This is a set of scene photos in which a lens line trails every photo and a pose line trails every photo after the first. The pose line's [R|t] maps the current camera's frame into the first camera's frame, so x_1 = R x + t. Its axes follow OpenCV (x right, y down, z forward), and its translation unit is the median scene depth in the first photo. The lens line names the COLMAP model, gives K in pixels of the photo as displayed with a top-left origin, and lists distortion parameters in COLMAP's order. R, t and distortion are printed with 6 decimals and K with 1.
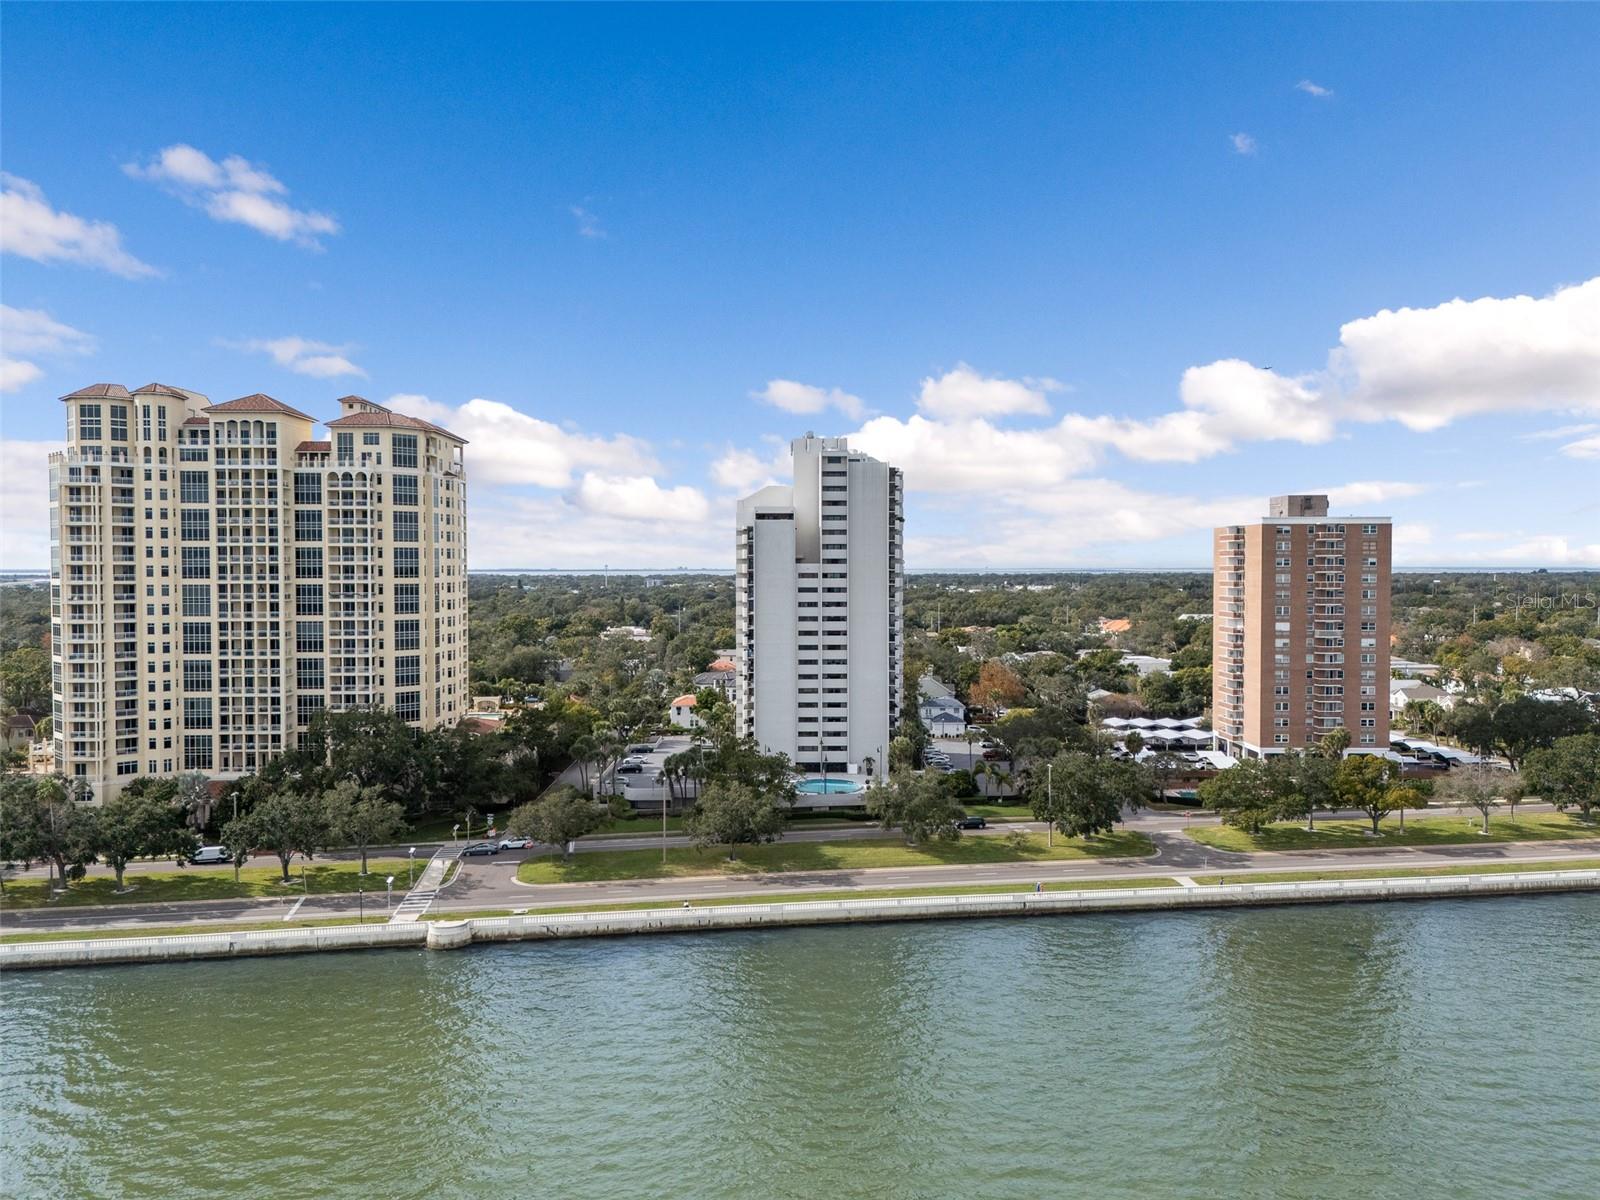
lens RADIAL K [[1176.6, 0, 803.1], [0, 1176.6, 599.0], [0, 0, 1]] dist [0.071482, -0.061265]
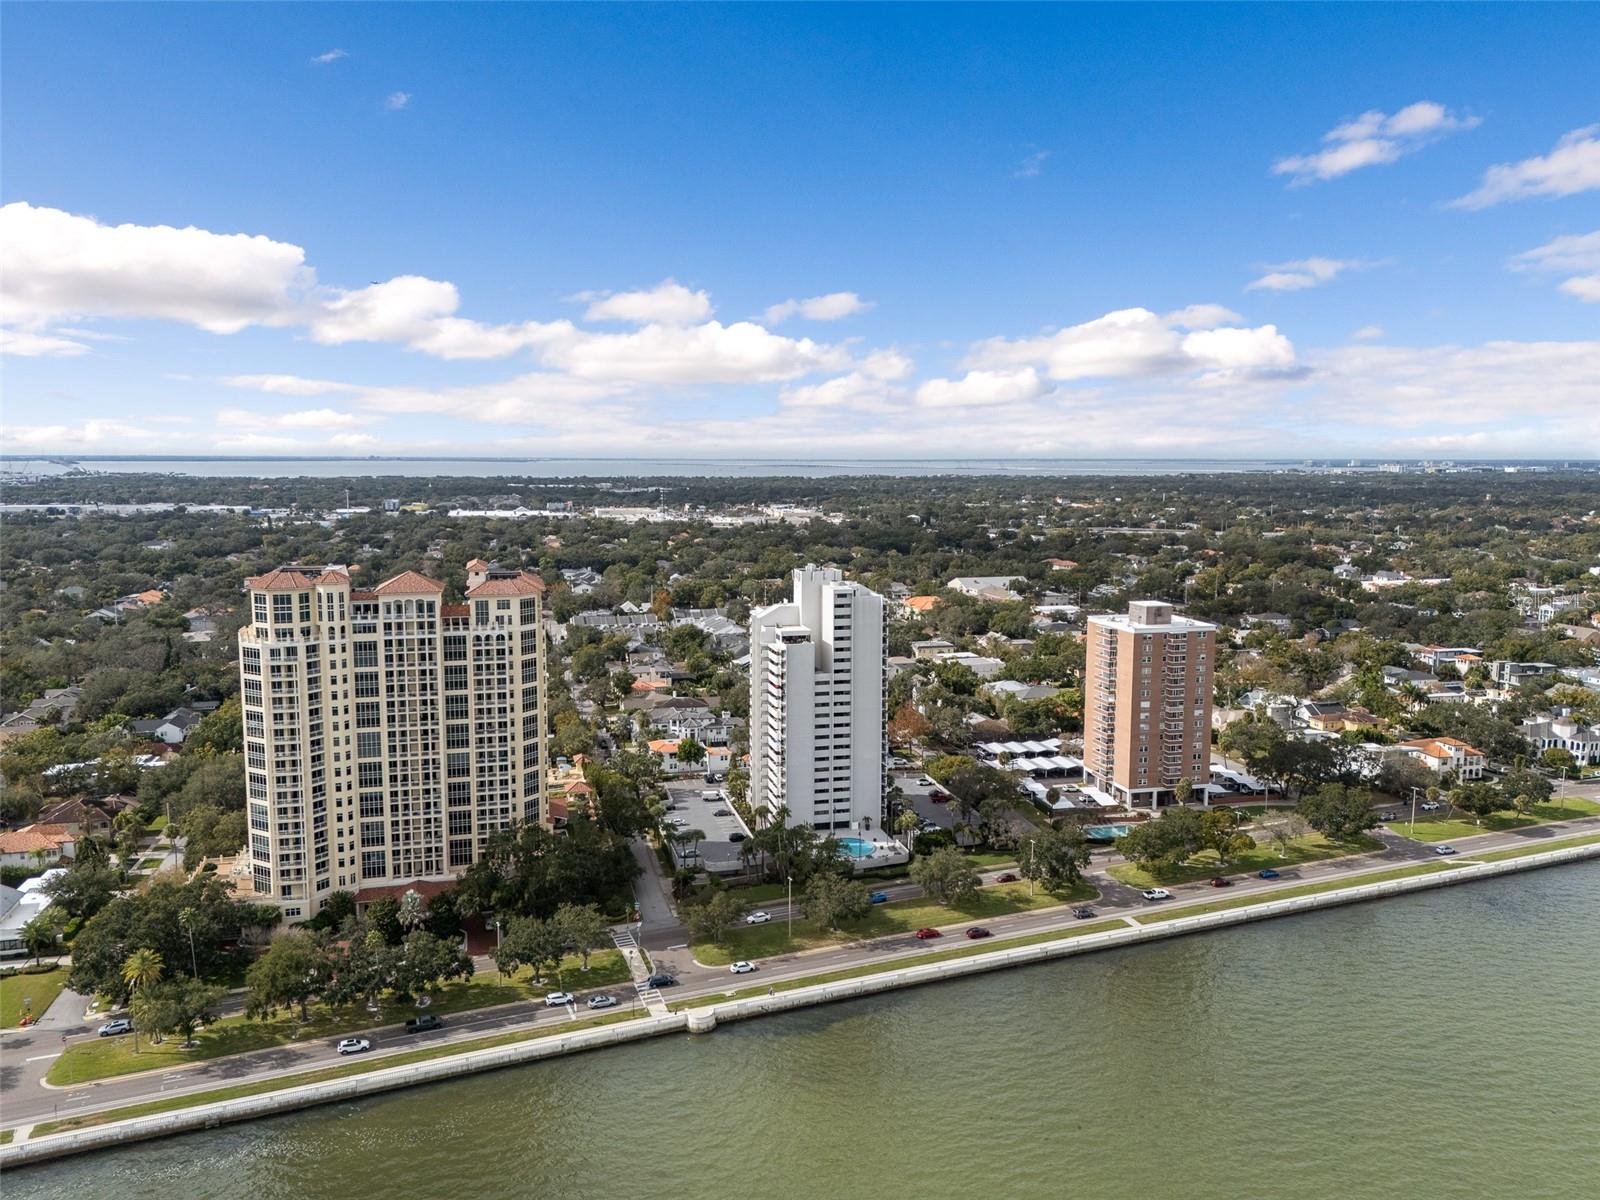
lens RADIAL K [[1176.6, 0, 803.1], [0, 1176.6, 599.0], [0, 0, 1]] dist [0.071482, -0.061265]
pose [[0.969868, -0.025282, 0.242317, -0.362587], [0.002231, 0.995481, 0.094933, -0.260312], [-0.243623, -0.091532, 0.965541, -0.274230]]
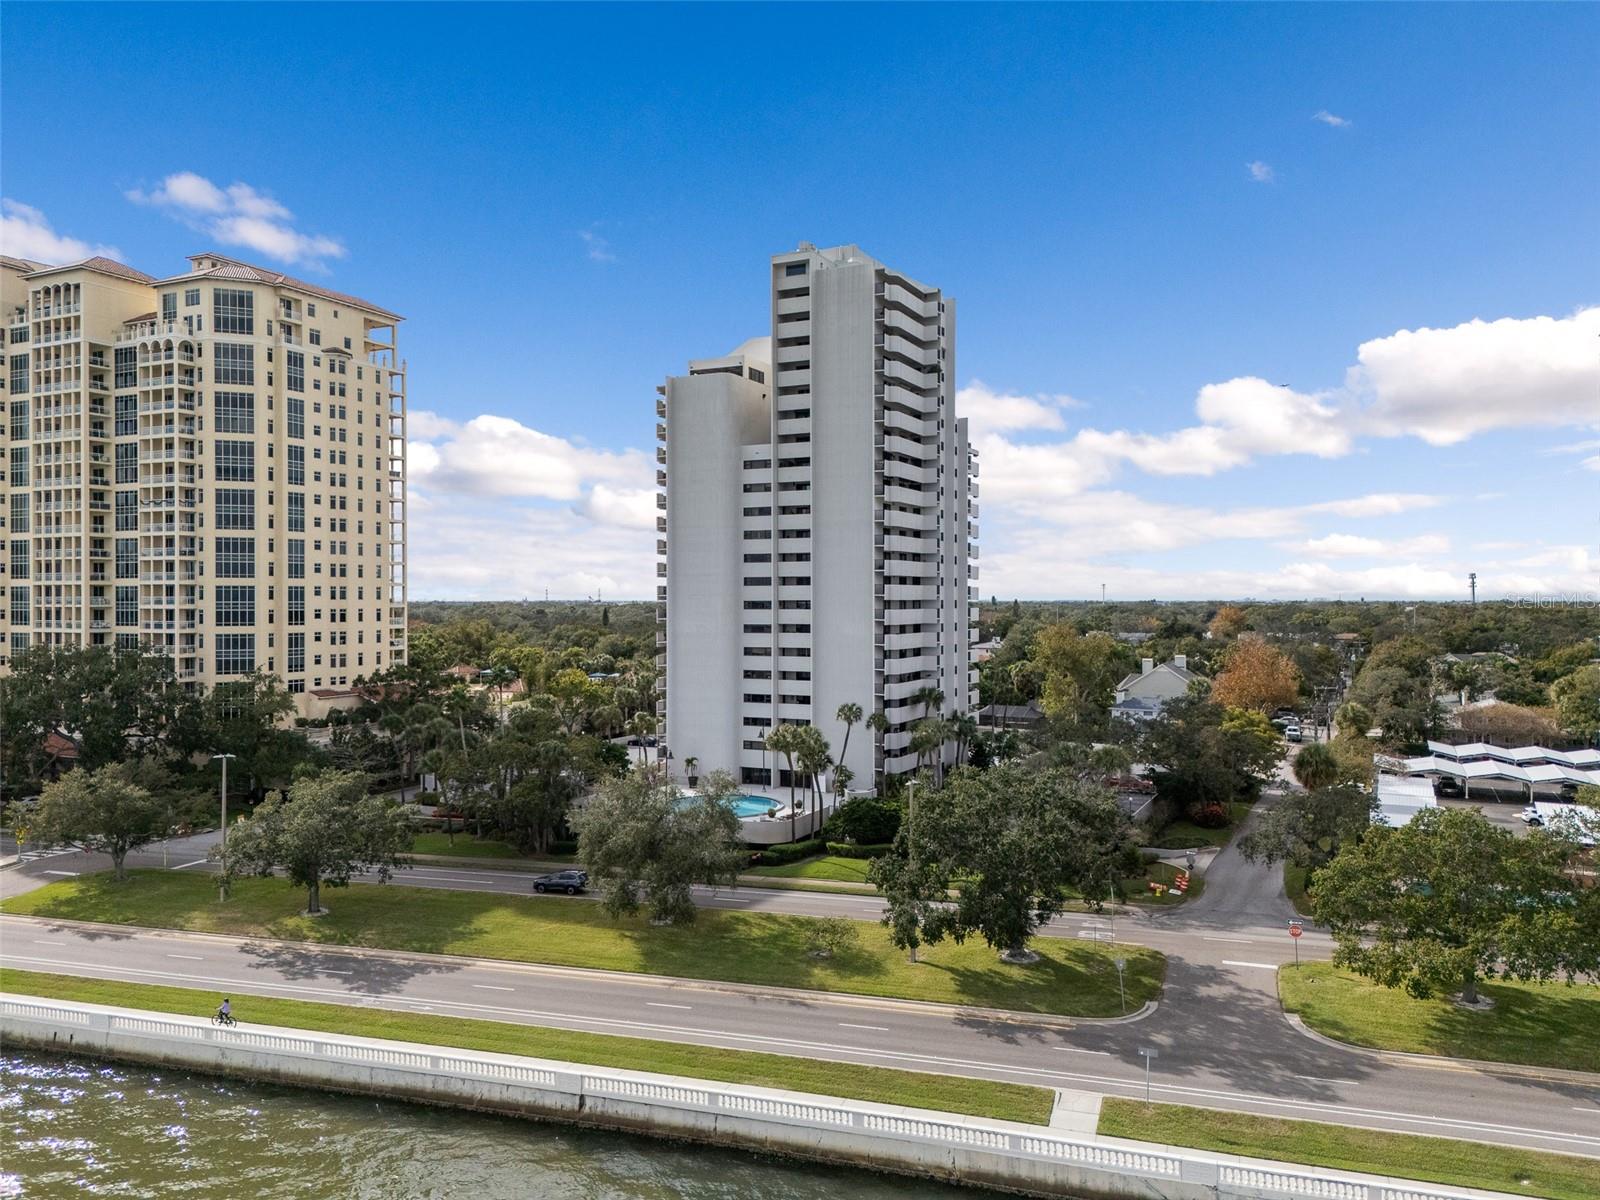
lens RADIAL K [[1176.6, 0, 803.1], [0, 1176.6, 599.0], [0, 0, 1]] dist [0.071482, -0.061265]
pose [[0.893020, 0.000718, -0.450017, 0.332162], [-0.013212, 0.999609, -0.024624, 0.071860], [0.449823, 0.027935, 0.892681, 0.504102]]
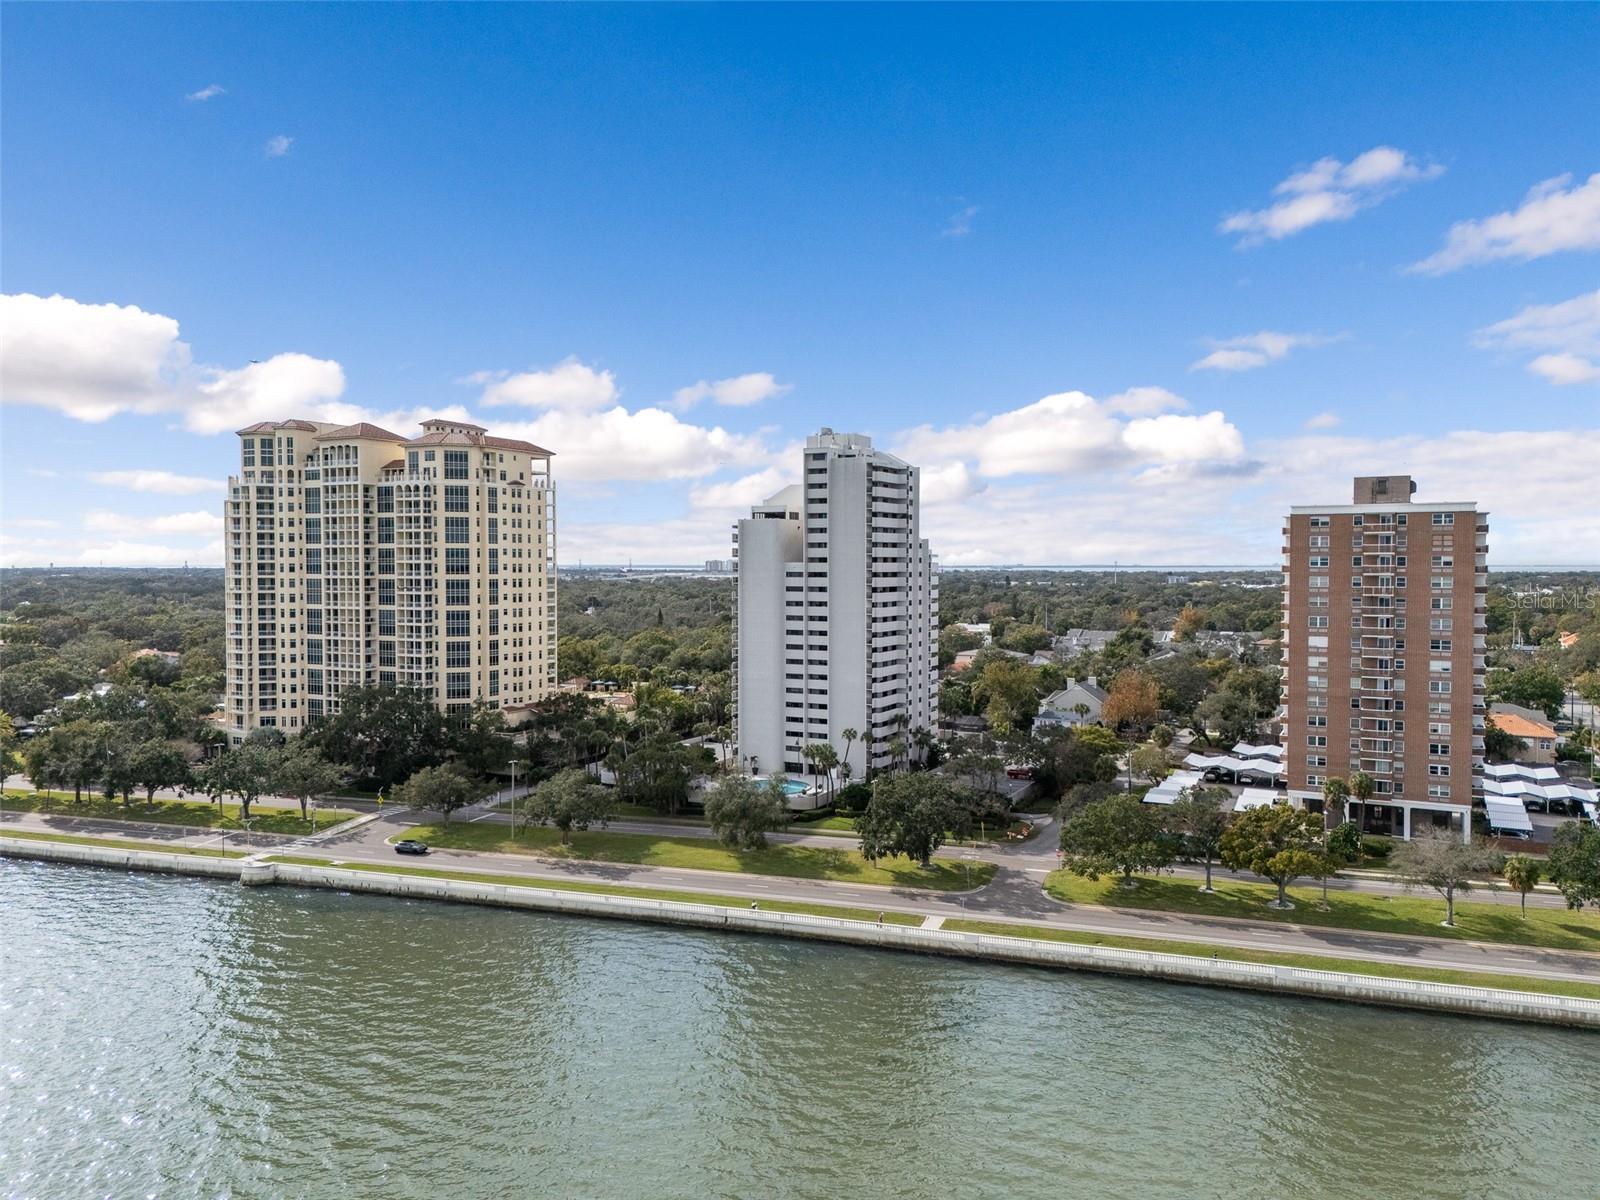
lens RADIAL K [[1176.6, 0, 803.1], [0, 1176.6, 599.0], [0, 0, 1]] dist [0.071482, -0.061265]
pose [[0.883043, 0.016119, -0.469015, 0.520769], [-0.014546, 0.999870, 0.006976, -0.006851], [0.469066, 0.000662, 0.883163, 0.138634]]
